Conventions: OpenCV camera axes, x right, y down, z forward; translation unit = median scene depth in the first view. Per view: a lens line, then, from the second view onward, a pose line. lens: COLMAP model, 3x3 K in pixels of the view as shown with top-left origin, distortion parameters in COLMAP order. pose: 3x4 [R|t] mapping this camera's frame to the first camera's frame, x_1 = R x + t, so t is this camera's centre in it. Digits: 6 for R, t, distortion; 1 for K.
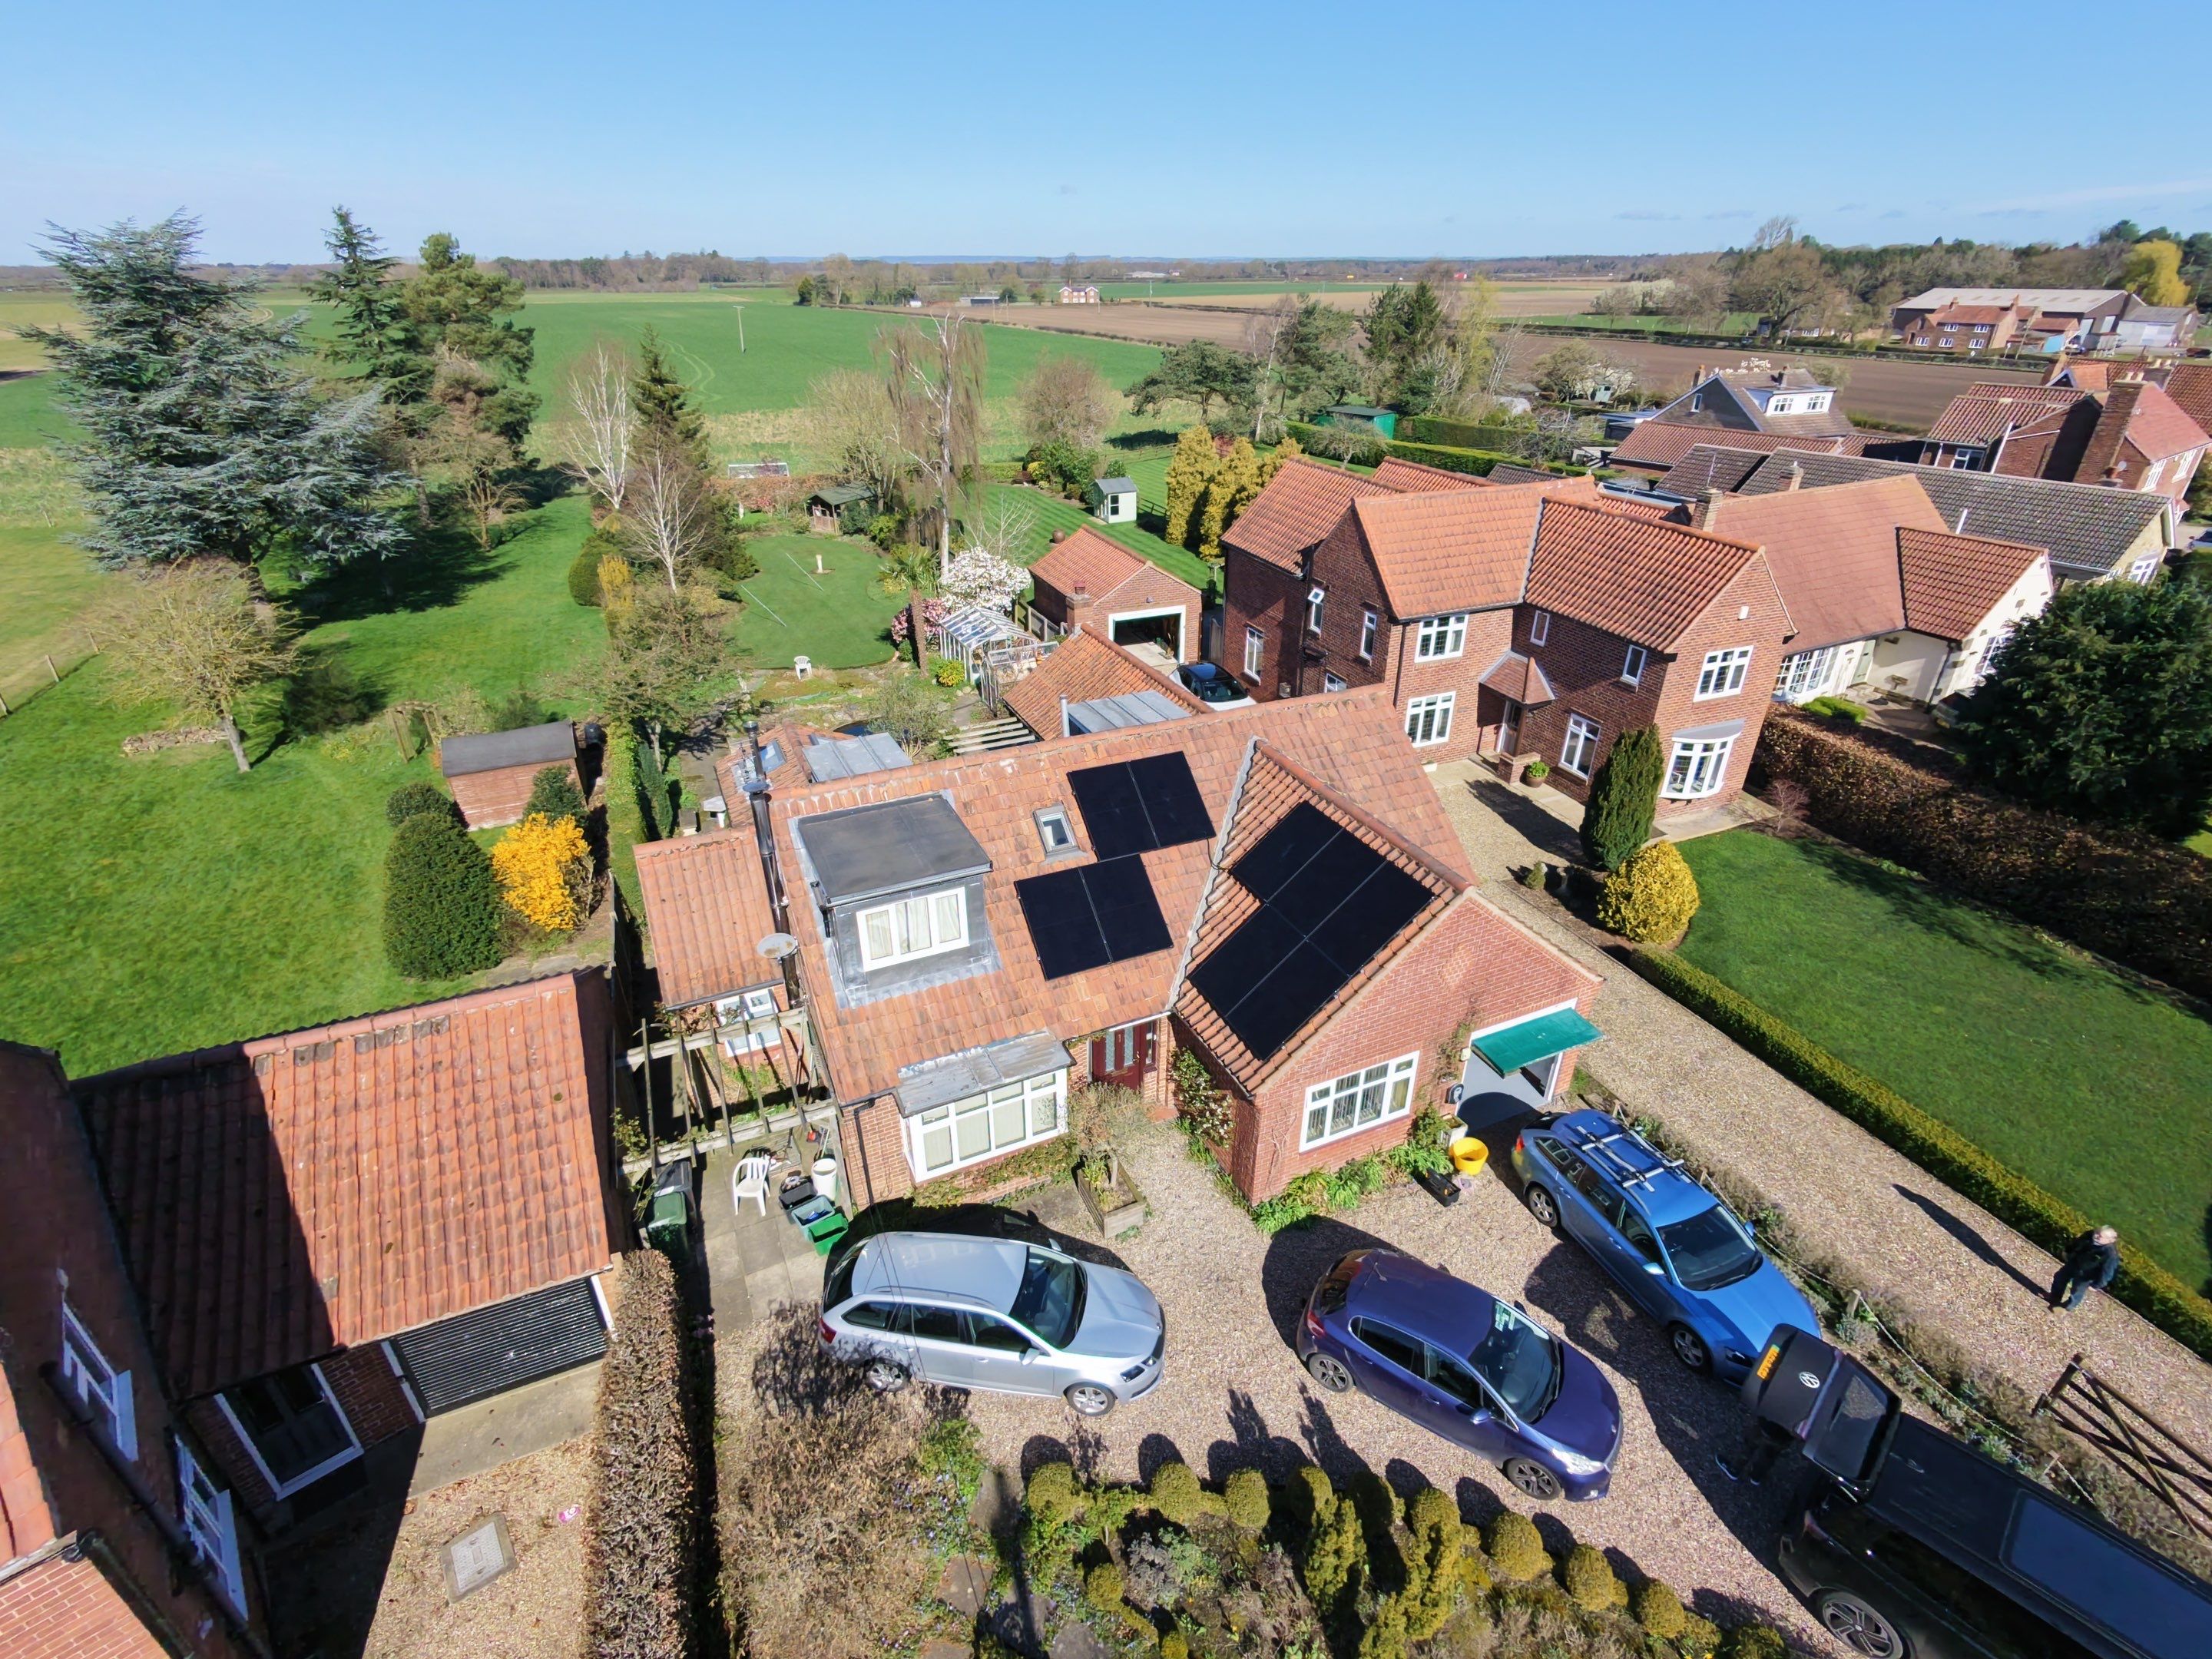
lens RADIAL K [[1057.7, 0, 1106.0], [0, 1057.7, 829.5], [0, 0, 1]] dist [0.000699, 0.000195]
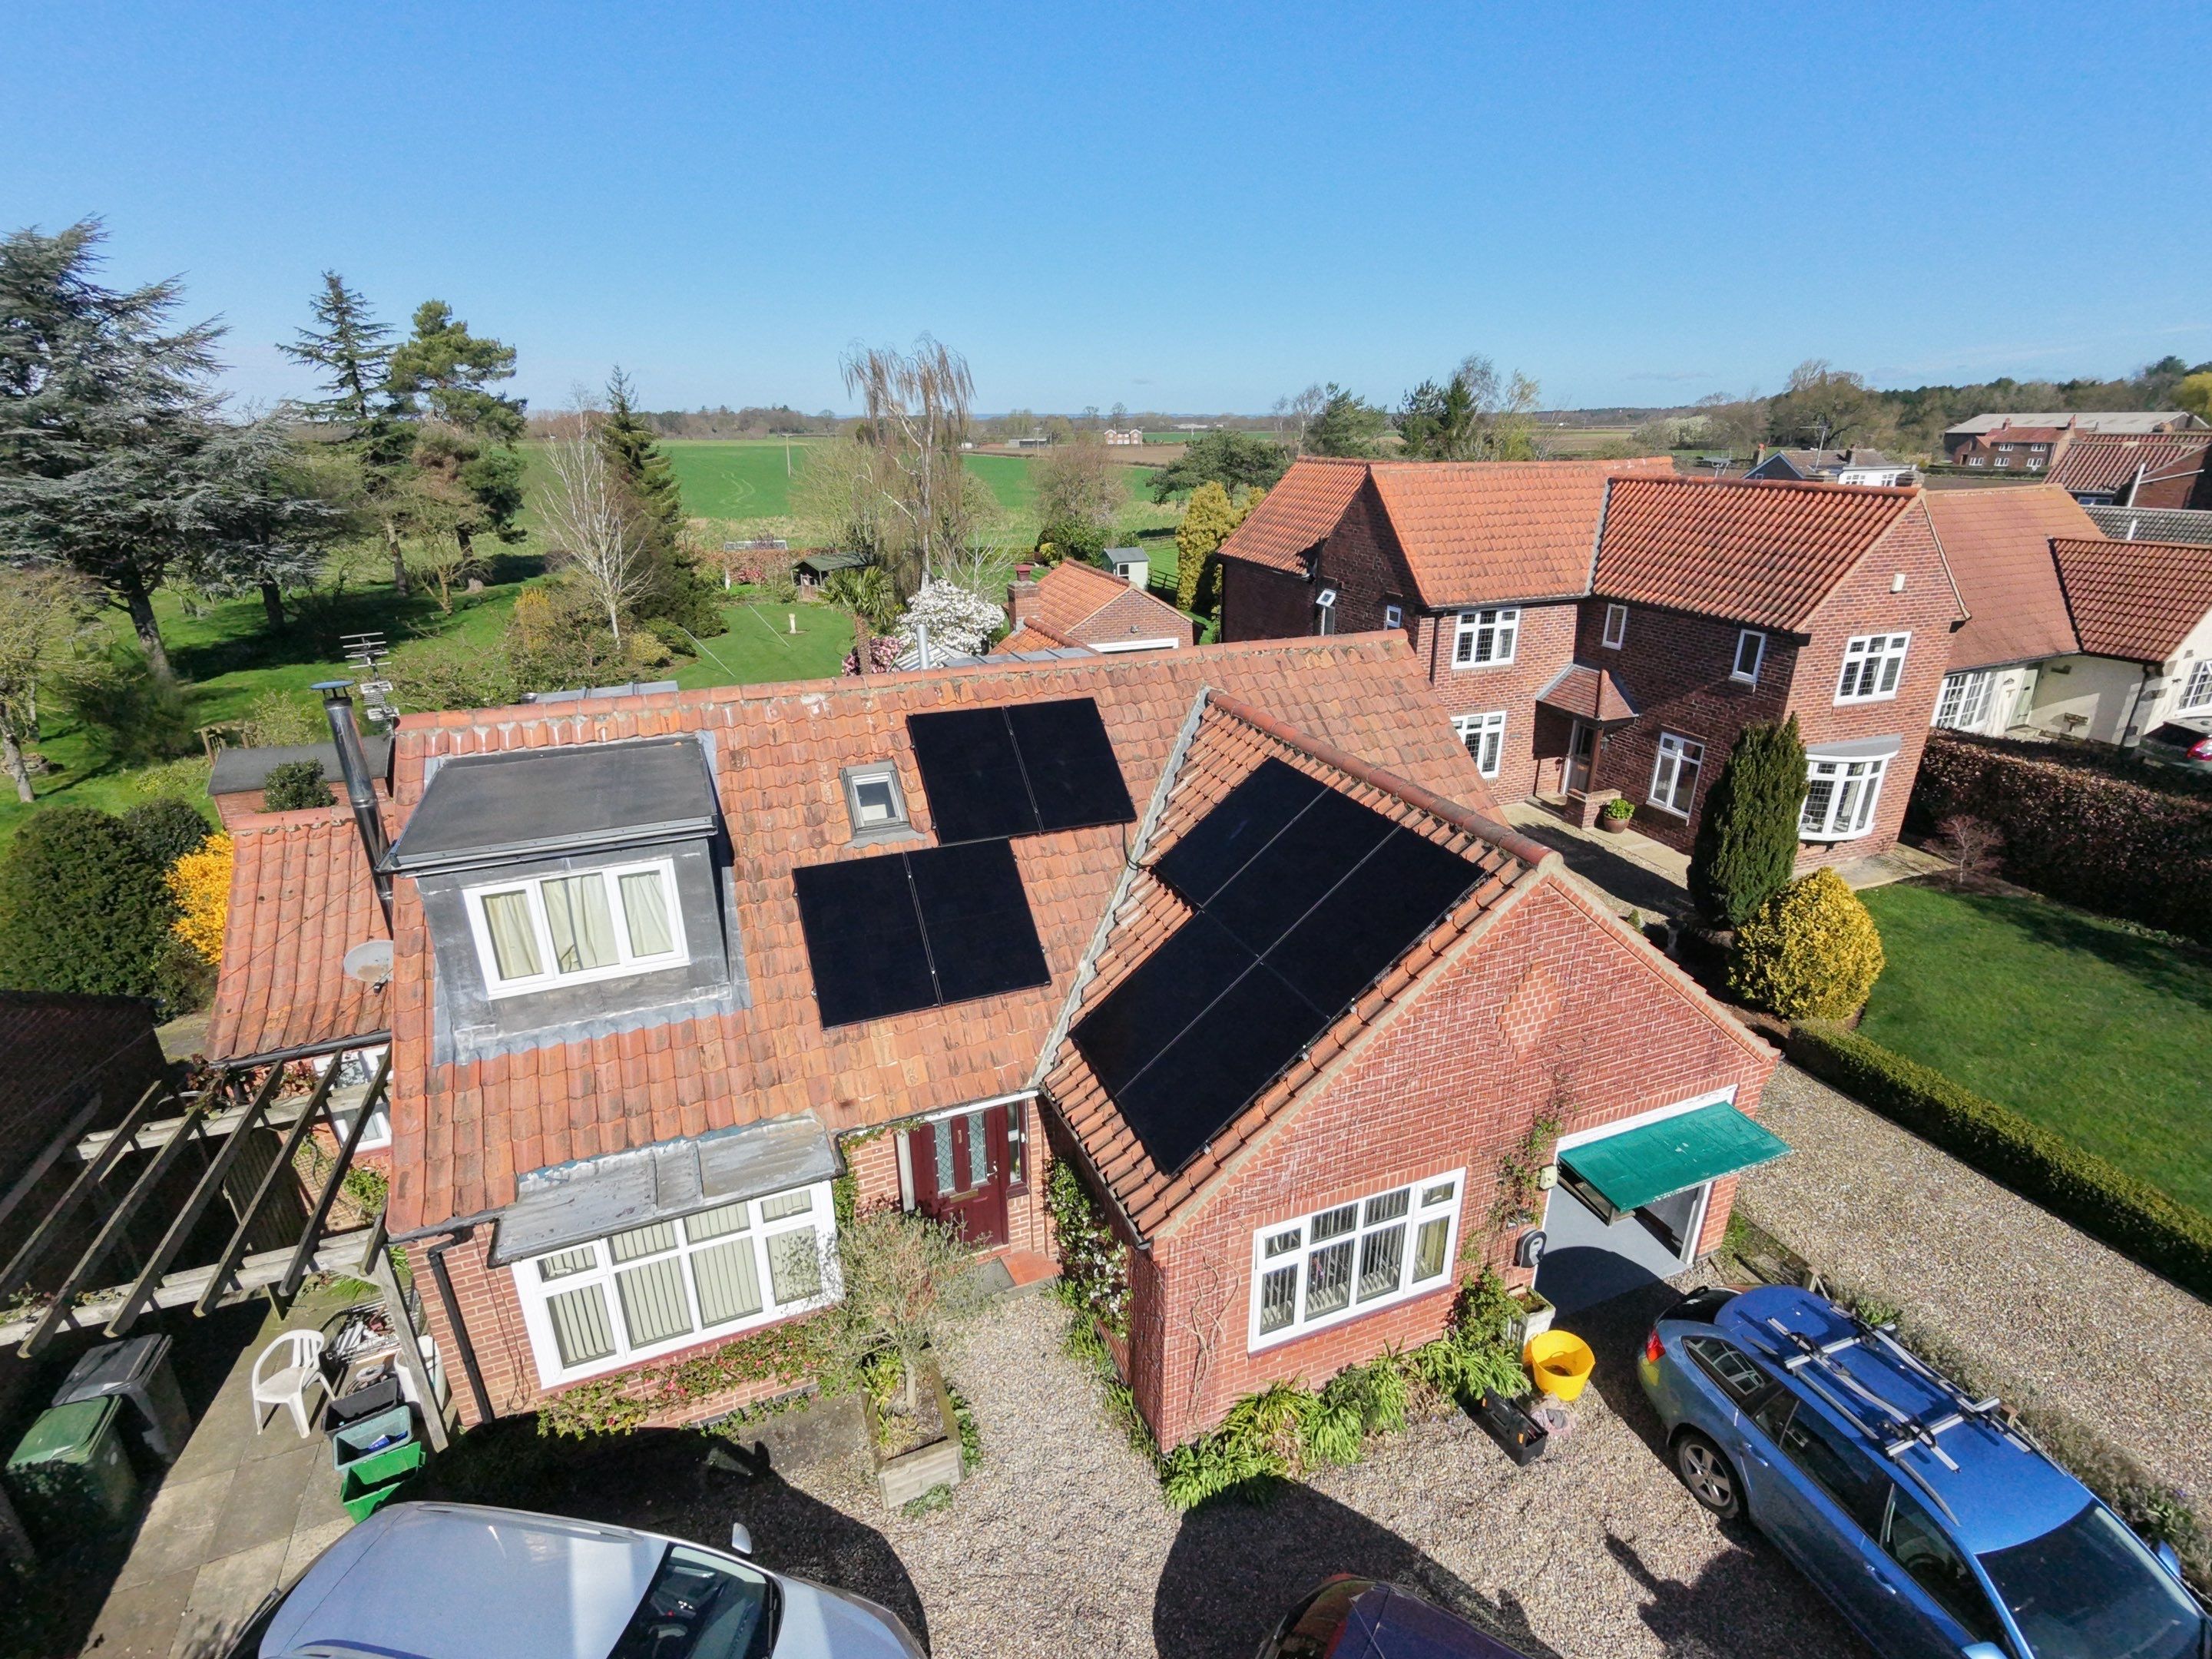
lens RADIAL K [[1059.3, 0, 1107.0], [0, 1059.3, 831.5], [0, 0, 1]] dist [-0.002415, 0.003454]
pose [[0.999115, 0.011905, -0.040334, 0.110676], [-0.016666, 0.992651, -0.119855, 0.089491], [0.038610, 0.120421, 0.991972, 0.360281]]
